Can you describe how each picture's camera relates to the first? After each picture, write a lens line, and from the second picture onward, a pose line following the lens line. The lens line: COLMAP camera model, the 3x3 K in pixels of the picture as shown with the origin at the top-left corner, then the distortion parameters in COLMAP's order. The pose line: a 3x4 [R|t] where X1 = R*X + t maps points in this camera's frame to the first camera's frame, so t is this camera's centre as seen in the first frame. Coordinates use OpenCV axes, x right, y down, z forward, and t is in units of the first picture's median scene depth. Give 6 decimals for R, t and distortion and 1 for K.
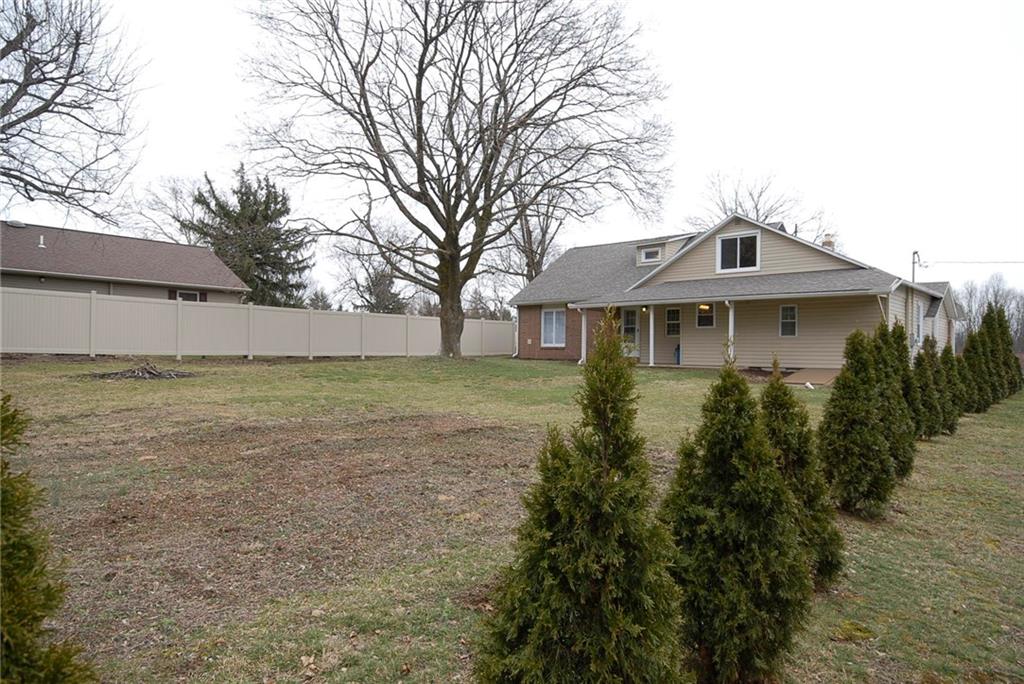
lens RADIAL K [[620.4, 0, 509.7], [0, 620.4, 343.3], [0, 0, 1]] dist [-0.000532, 0.000188]
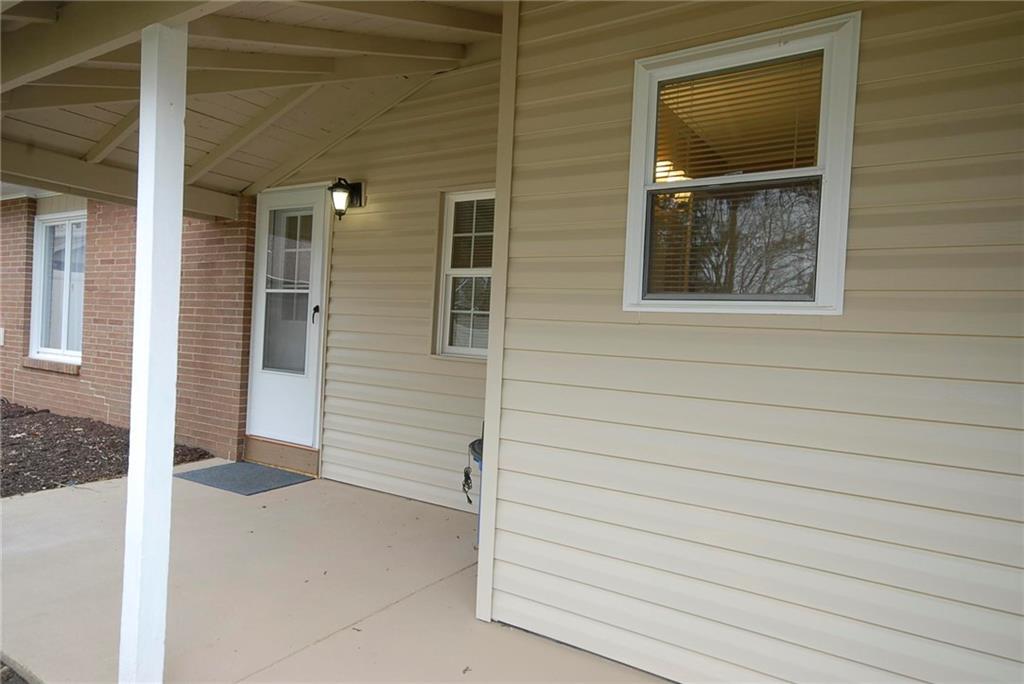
lens RADIAL K [[625.8, 0, 511.9], [0, 625.8, 340.5], [0, 0, 1]] dist [0.001596, 0.000094]
pose [[0.984241, 0.038563, 0.172577, 0.258010], [-0.042864, 0.998855, 0.021264, -0.020753], [-0.171559, -0.028327, 0.984766, 0.878888]]
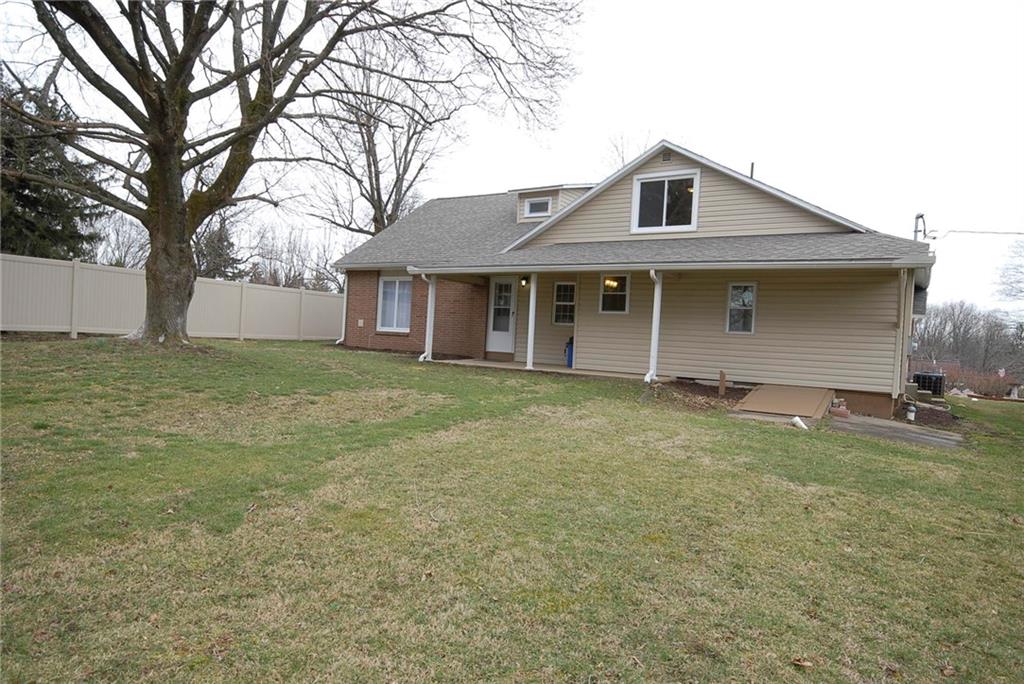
lens RADIAL K [[625.8, 0, 511.9], [0, 625.8, 340.5], [0, 0, 1]] dist [0.001596, 0.000094]
pose [[0.982179, 0.042211, 0.183146, 0.089105], [-0.045624, 0.998854, 0.014463, -0.001208], [-0.182325, -0.022561, 0.982979, 0.360514]]
